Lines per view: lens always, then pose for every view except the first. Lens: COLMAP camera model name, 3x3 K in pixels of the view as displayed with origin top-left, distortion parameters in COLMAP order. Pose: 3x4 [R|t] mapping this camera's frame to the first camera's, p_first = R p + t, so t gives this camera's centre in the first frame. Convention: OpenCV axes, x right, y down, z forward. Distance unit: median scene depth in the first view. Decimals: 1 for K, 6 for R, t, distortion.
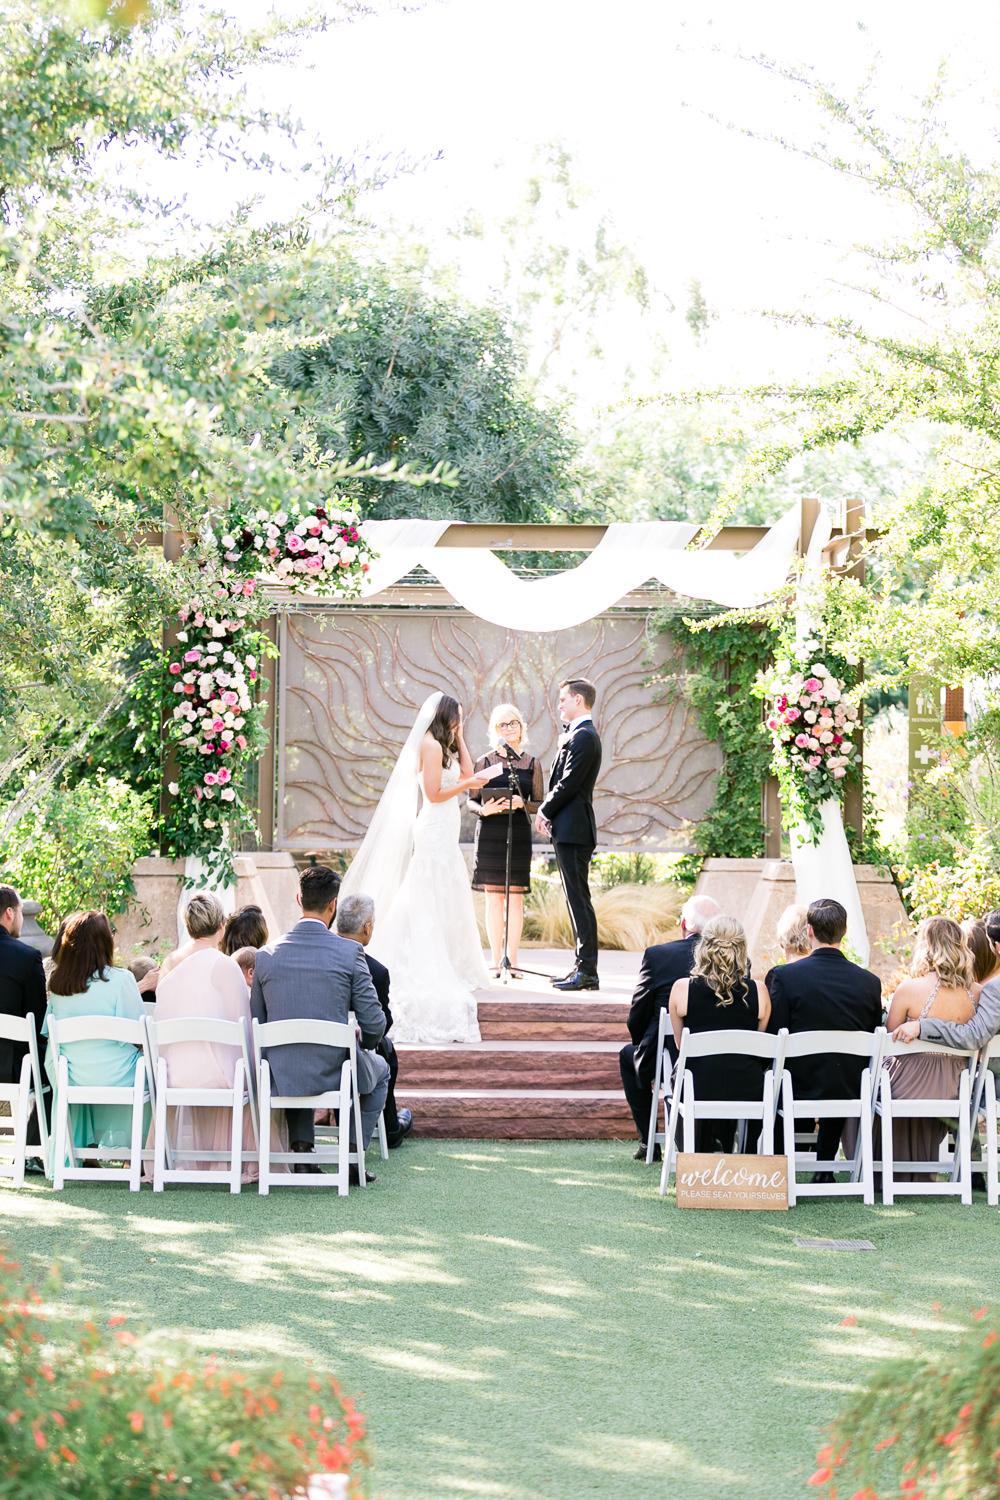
lens RADIAL K [[3451.1, 0, 500.1], [0, 3451.1, 784.3], [0, 0, 1]] dist [-0.122430, -0.189462]
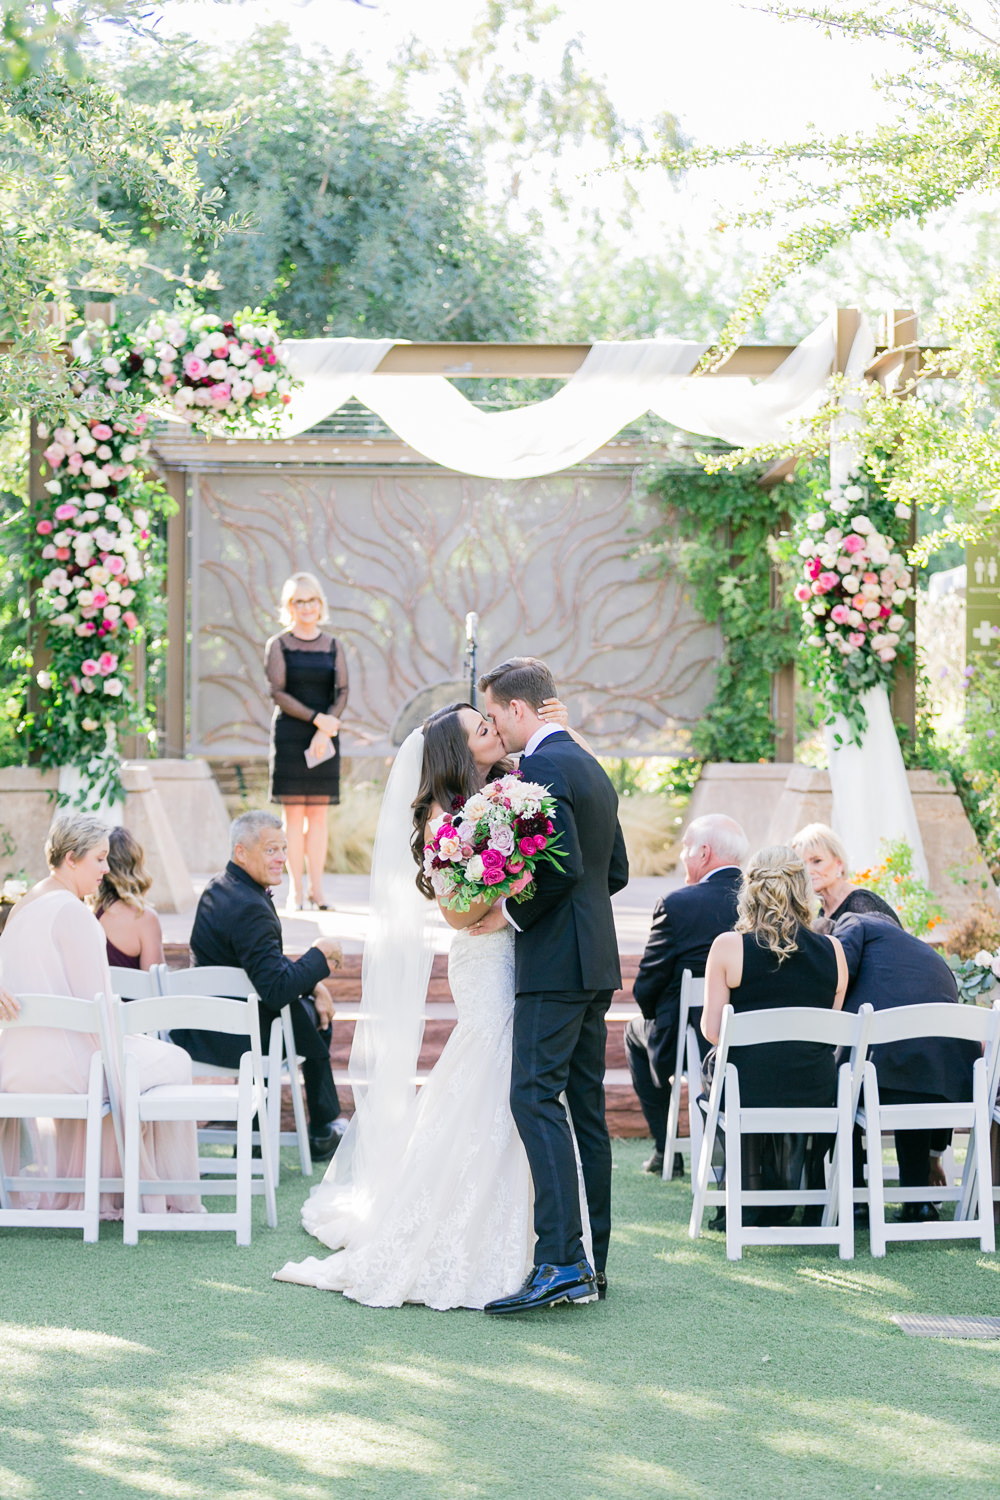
lens RADIAL K [[3401.5, 0, 500.0], [0, 3401.5, 750.0], [0, 0, 1]] dist [-0.005225, 0.245311]
pose [[0.999884, -0.007276, 0.013344, -0.001061], [0.007051, 0.999835, 0.016766, 0.004861], [-0.013464, -0.016670, 0.999770, 0.221045]]
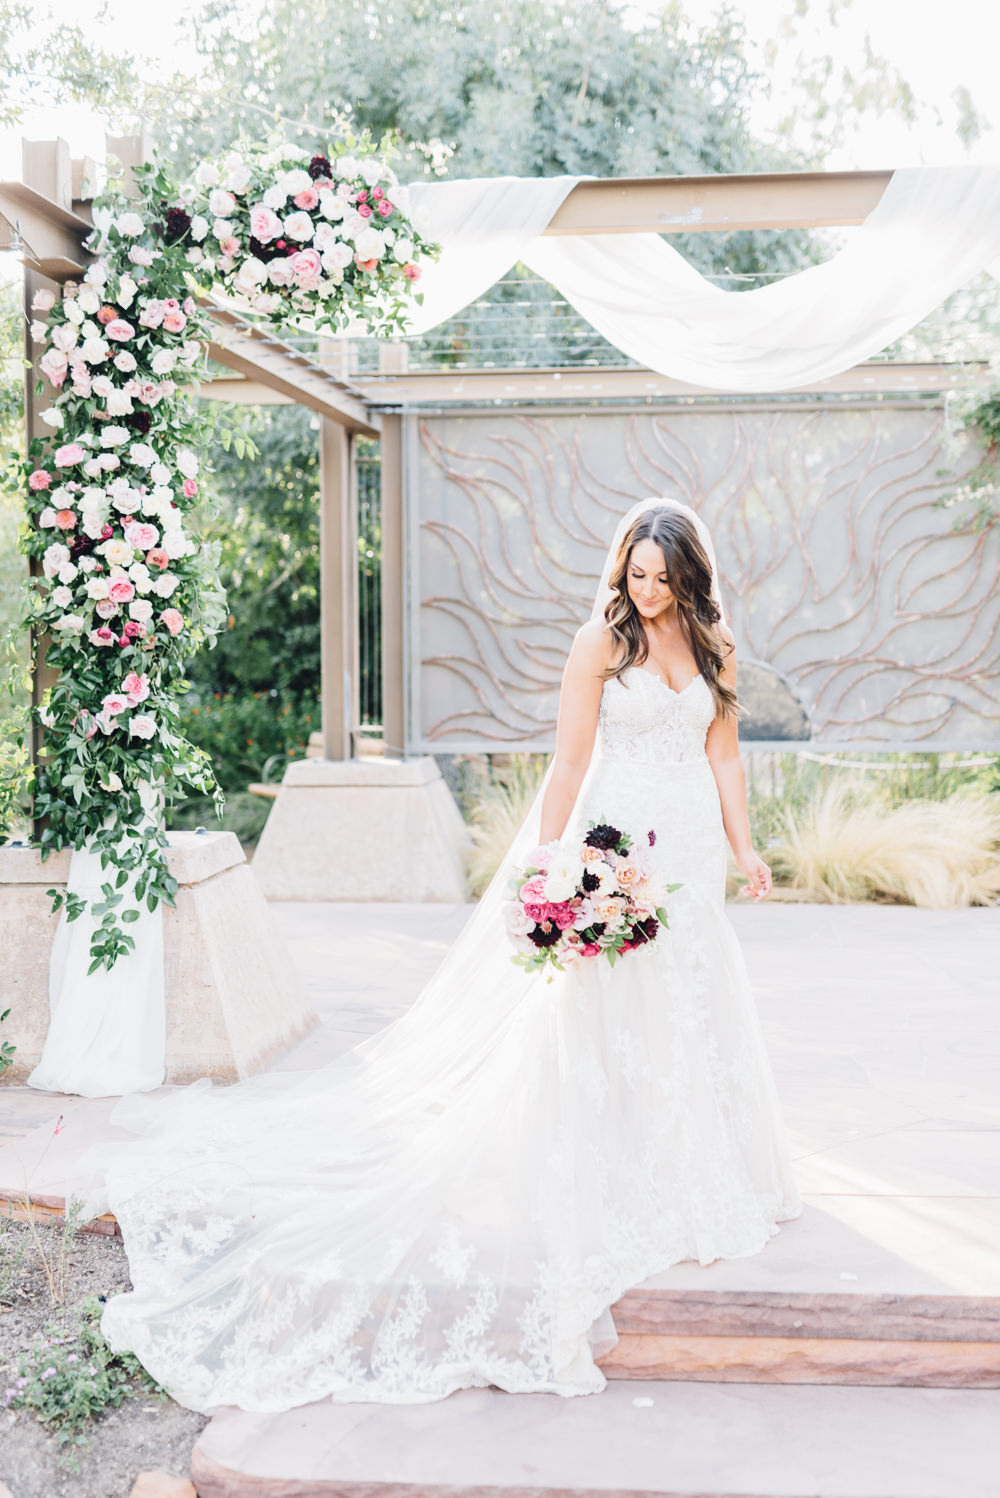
lens RADIAL K [[2306.7, 0, 496.6], [0, 2306.7, 698.2], [0, 0, 1]] dist [0.004629, -0.003869]
pose [[0.991339, -0.017650, -0.130134, 0.016733], [0.022956, 0.998960, 0.039384, -0.013220], [0.129304, -0.042030, 0.990714, 0.666382]]
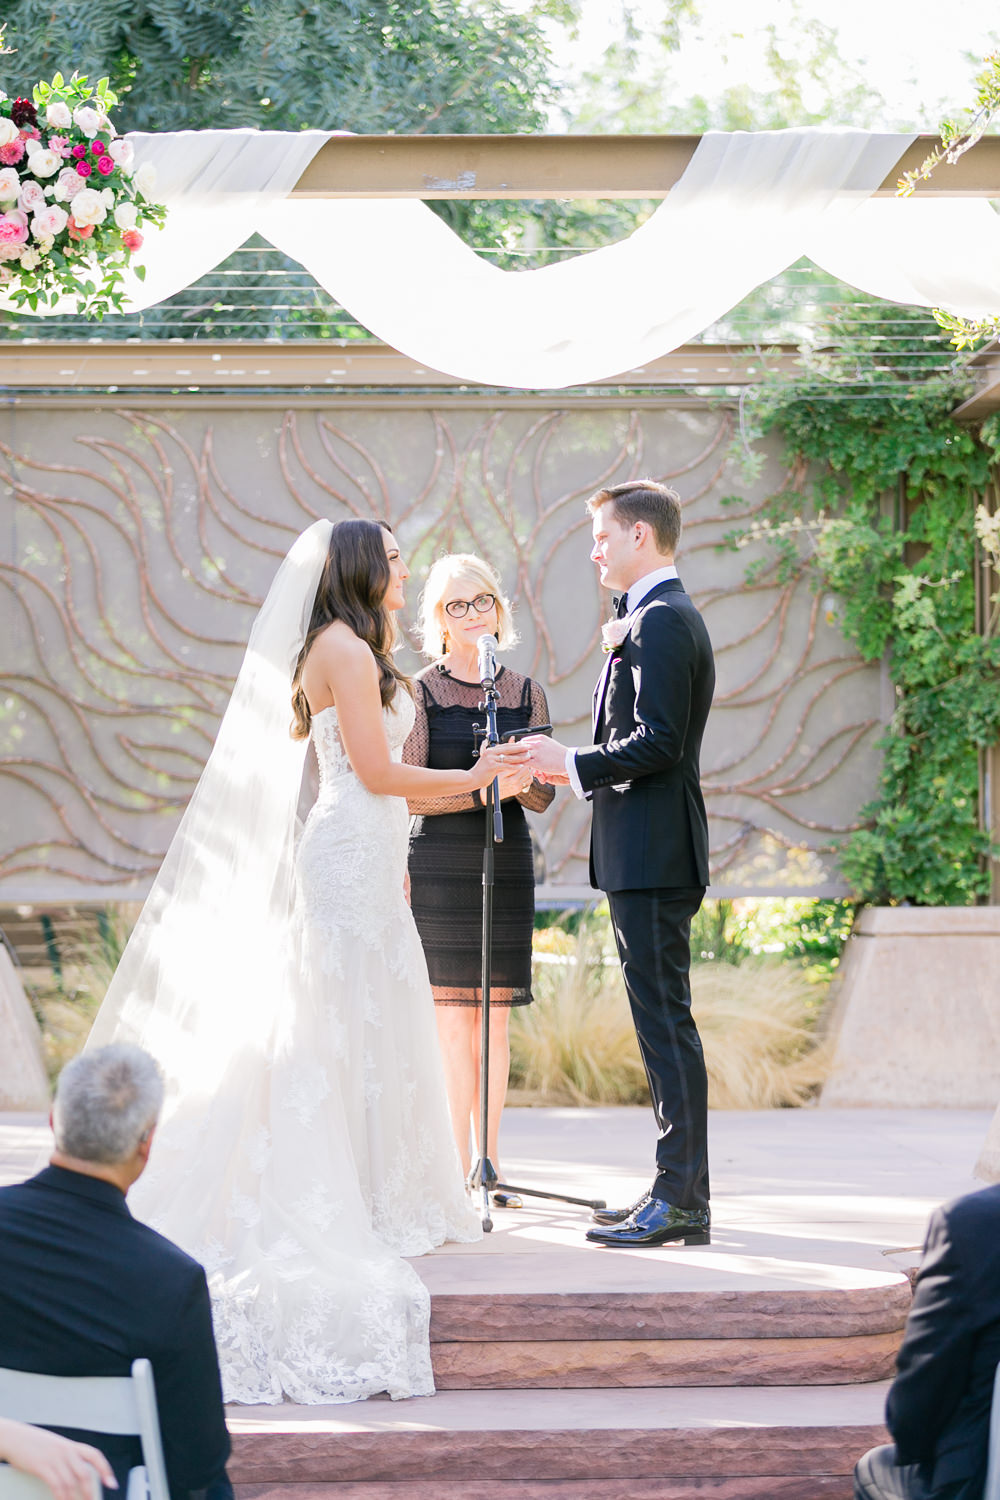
lens RADIAL K [[4933.8, 0, 500.0], [0, 4933.8, 750.0], [0, 0, 1]] dist [-0.084140, -0.609863]
pose [[0.999424, -0.016863, 0.029455, -0.012740], [0.017127, 0.999815, -0.008750, 0.005910], [-0.029302, 0.009249, 0.999528, 0.397241]]
